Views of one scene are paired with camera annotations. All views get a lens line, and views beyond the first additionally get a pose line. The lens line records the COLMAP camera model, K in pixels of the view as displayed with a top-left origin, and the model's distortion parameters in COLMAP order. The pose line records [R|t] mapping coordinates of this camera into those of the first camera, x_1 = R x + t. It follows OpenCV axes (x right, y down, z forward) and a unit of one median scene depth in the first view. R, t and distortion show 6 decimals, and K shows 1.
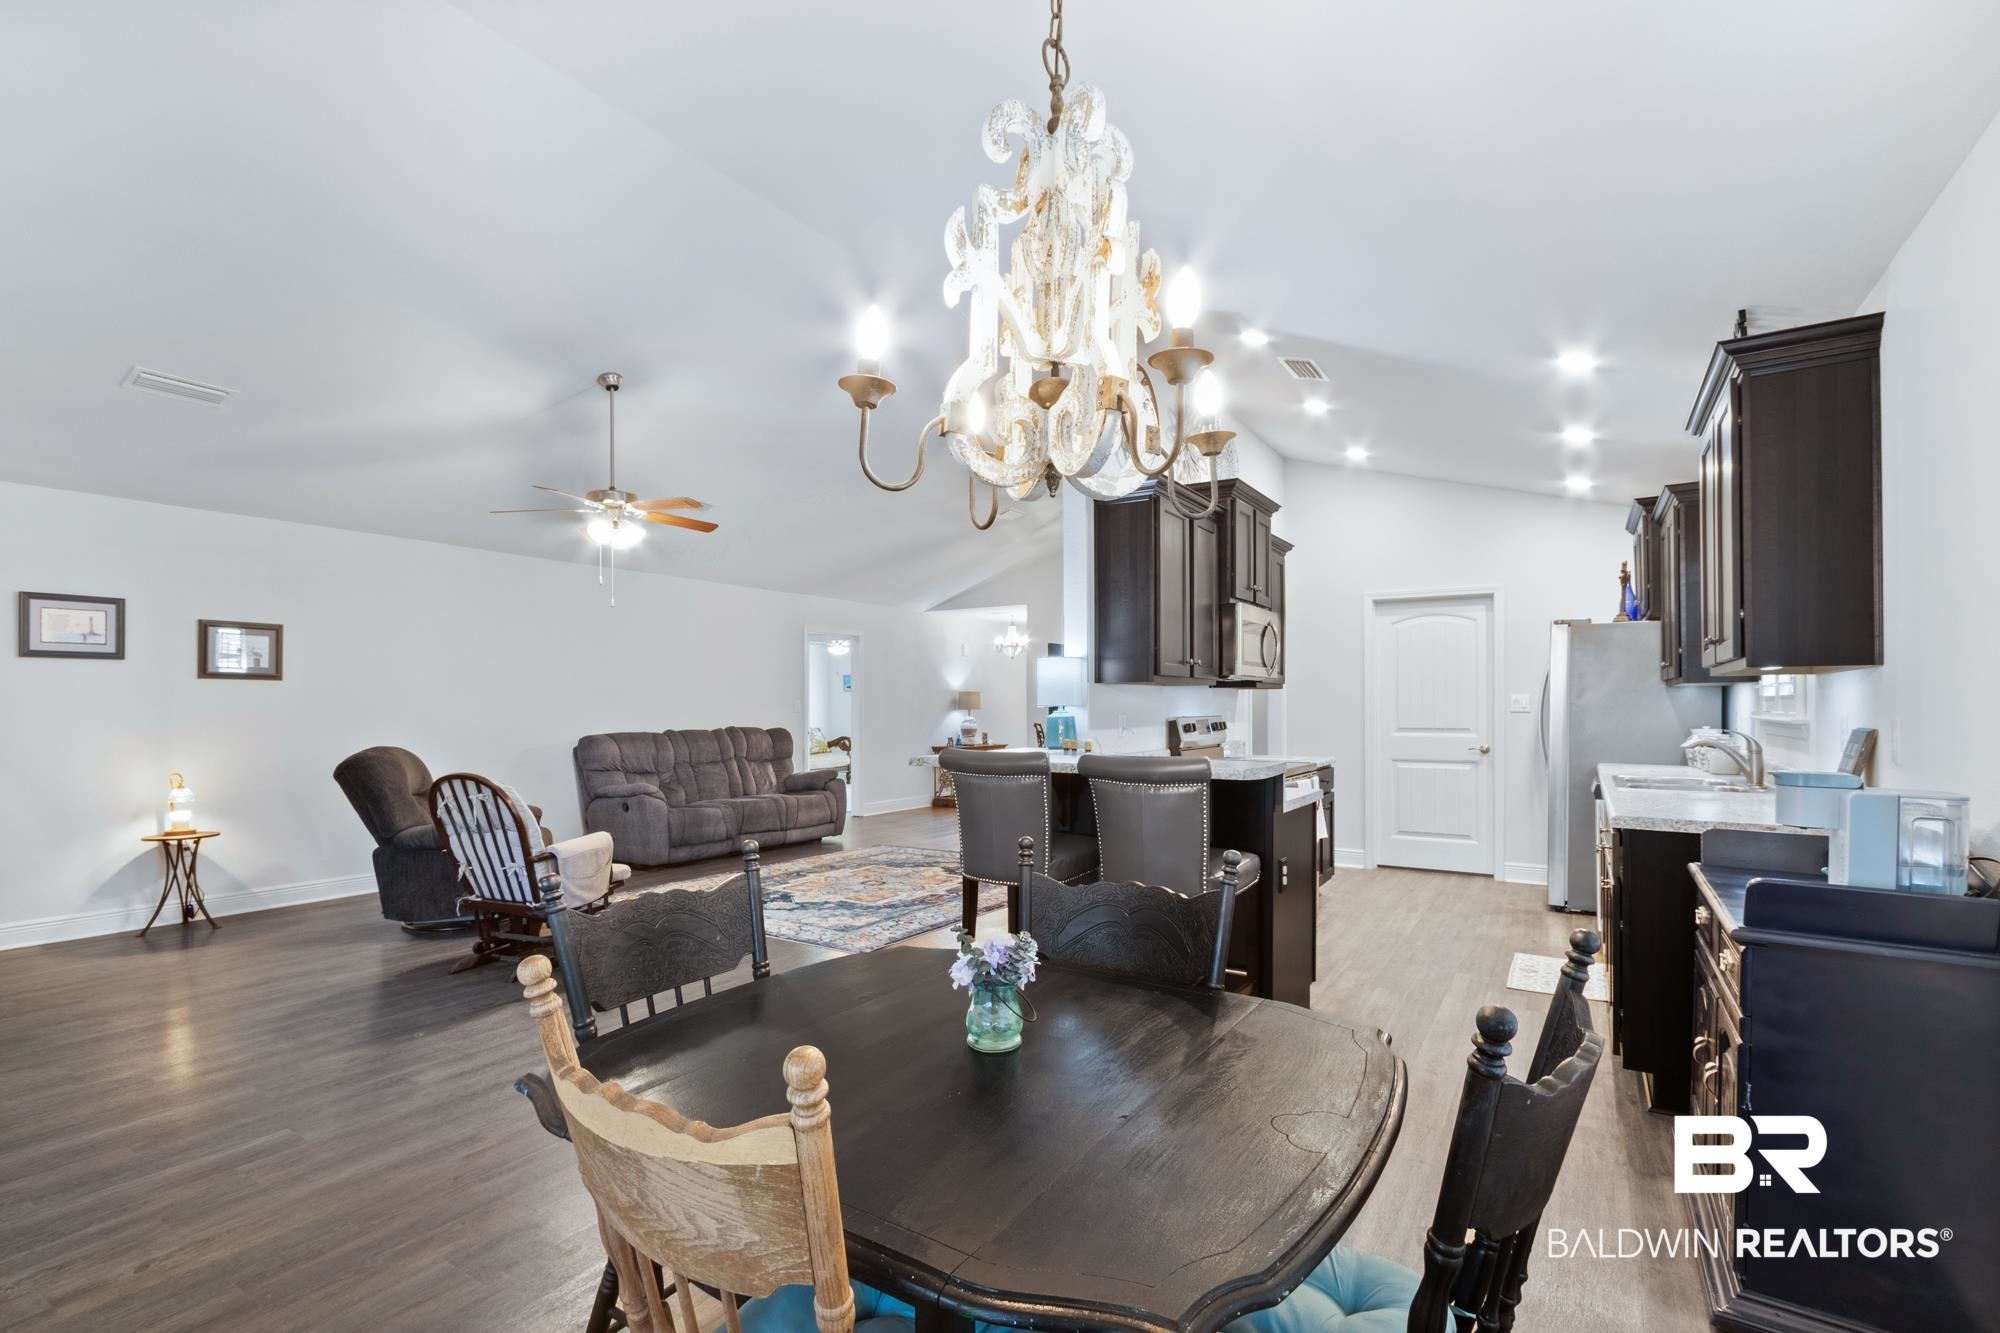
lens RADIAL K [[934.5, 0, 976.0], [0, 934.5, 698.8], [0, 0, 1]] dist [-0.013237, -0.000042]
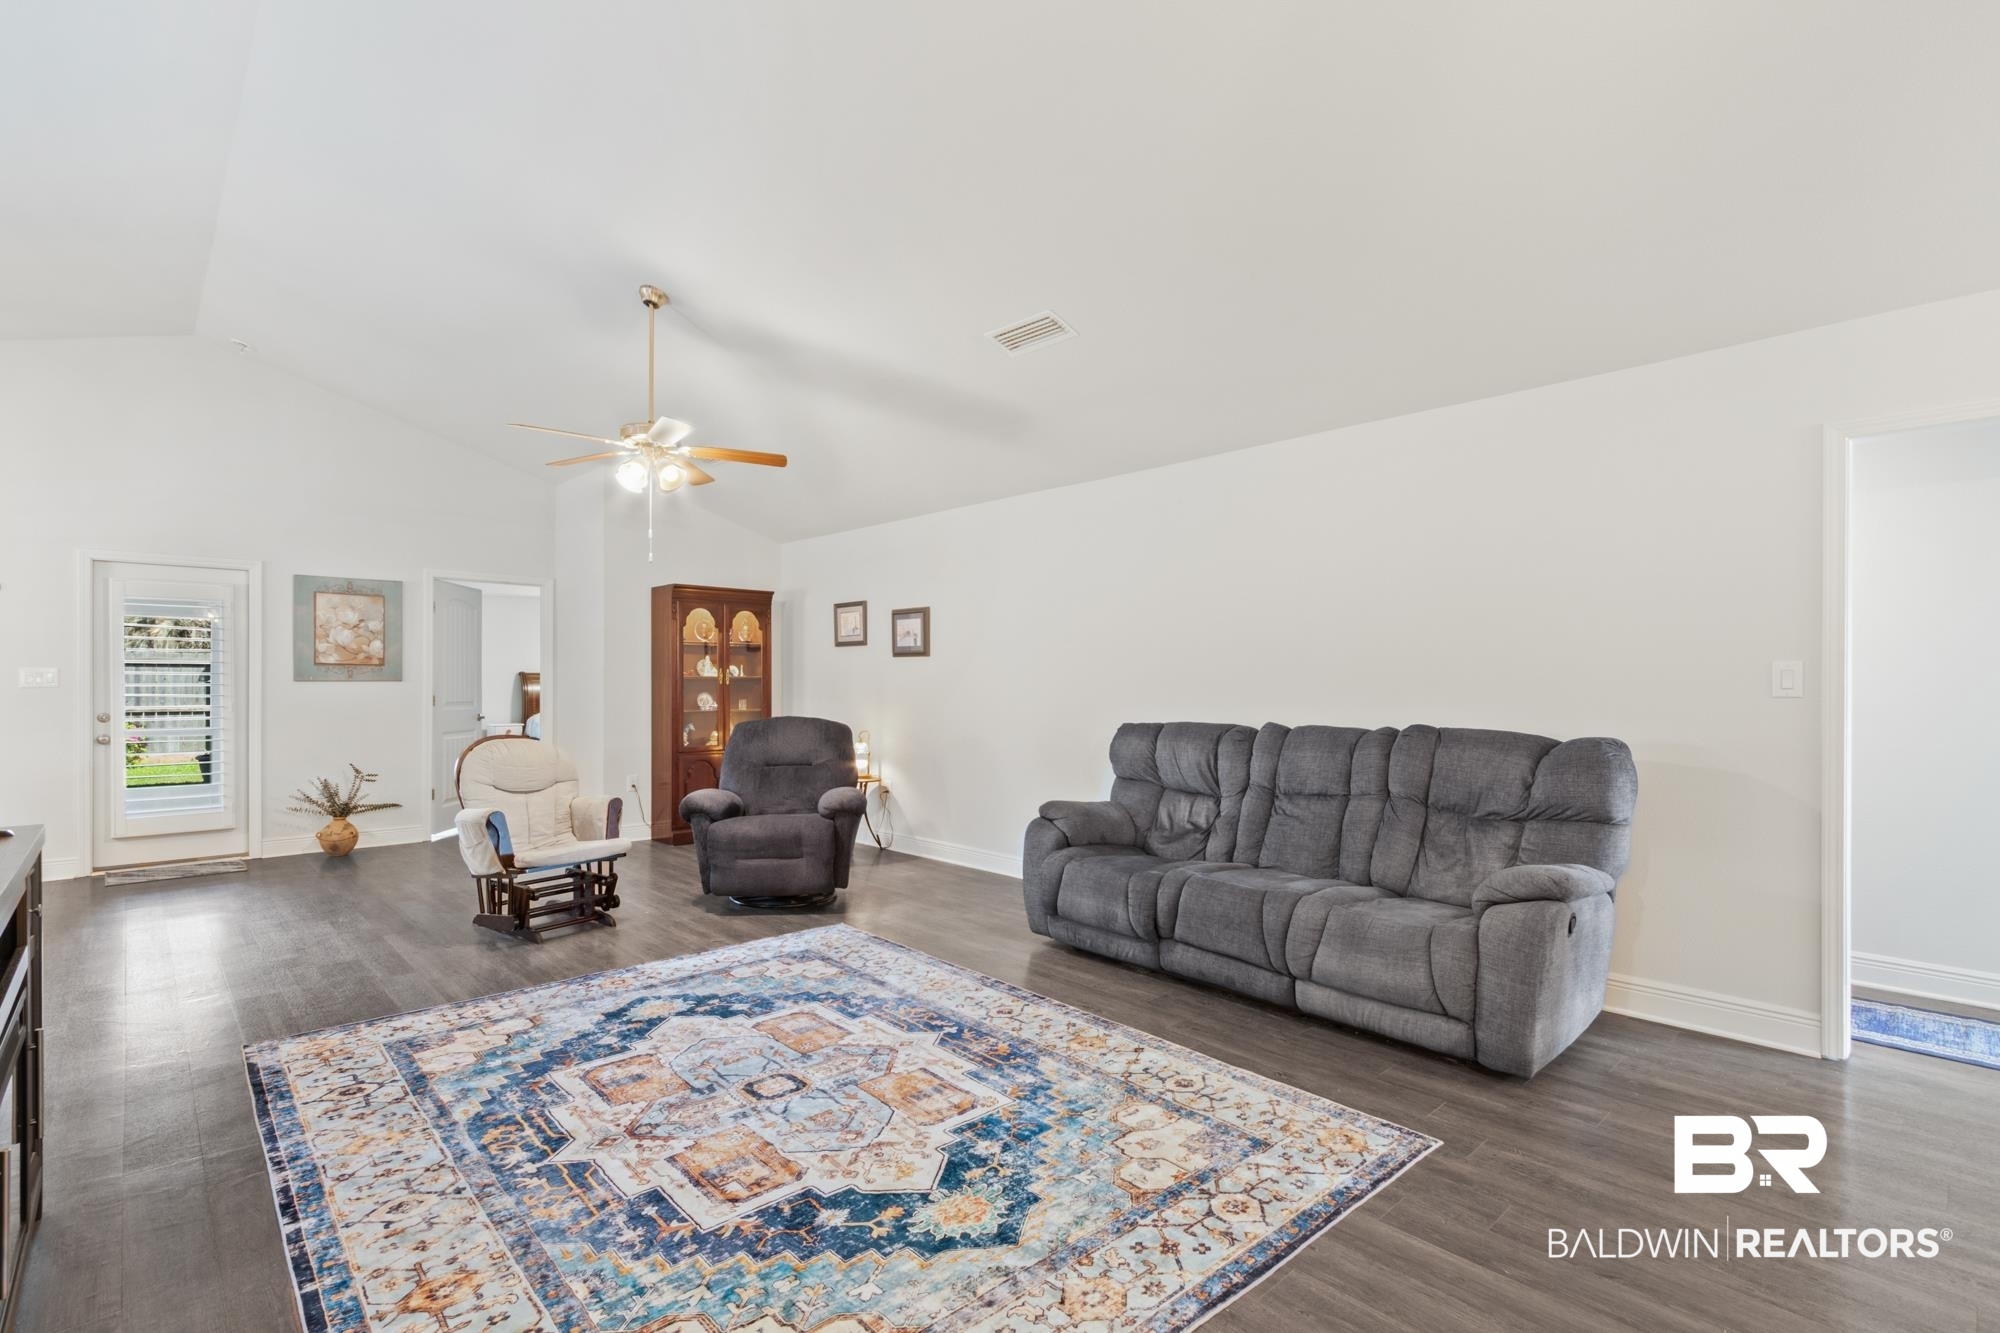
lens RADIAL K [[920.1, 0, 989.6], [0, 920.1, 676.8], [0, 0, 1]] dist [0.001061, -0.000696]
pose [[-0.237845, -0.003022, -0.971298, 0.282274], [0.007127, 0.999963, -0.004856, 0.009509], [0.971277, -0.008077, -0.237815, 1.200182]]
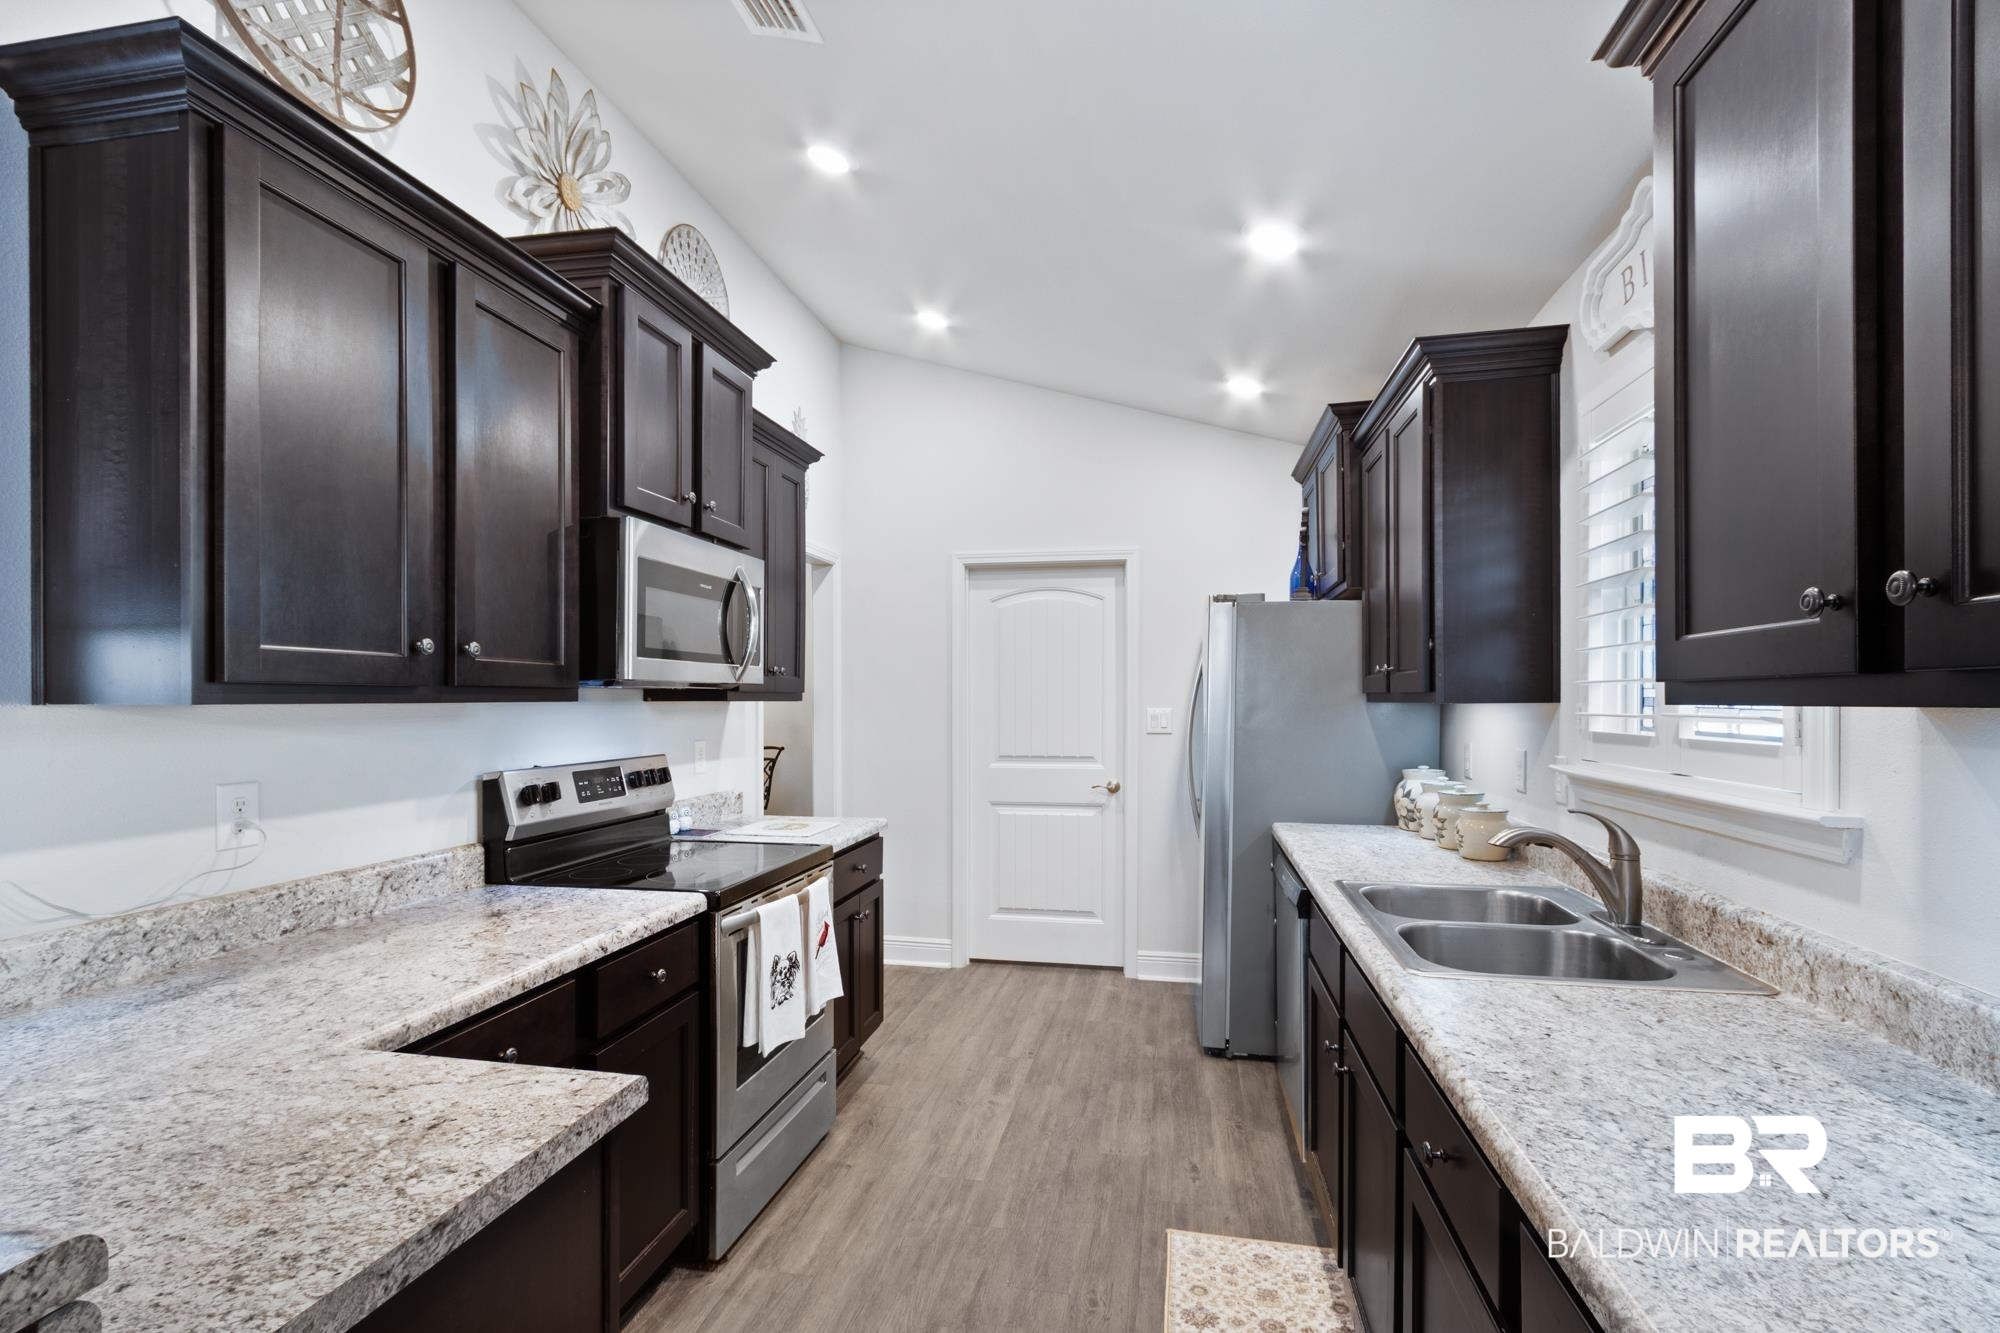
lens RADIAL K [[924.5, 0, 998.7], [0, 924.5, 703.1], [0, 0, 1]] dist [0.000529, 0.000591]
pose [[0.928495, -0.000930, 0.371345, 0.216485], [-0.003113, 0.999942, 0.010289, -0.014819], [-0.371333, -0.010709, 0.928438, 0.401426]]
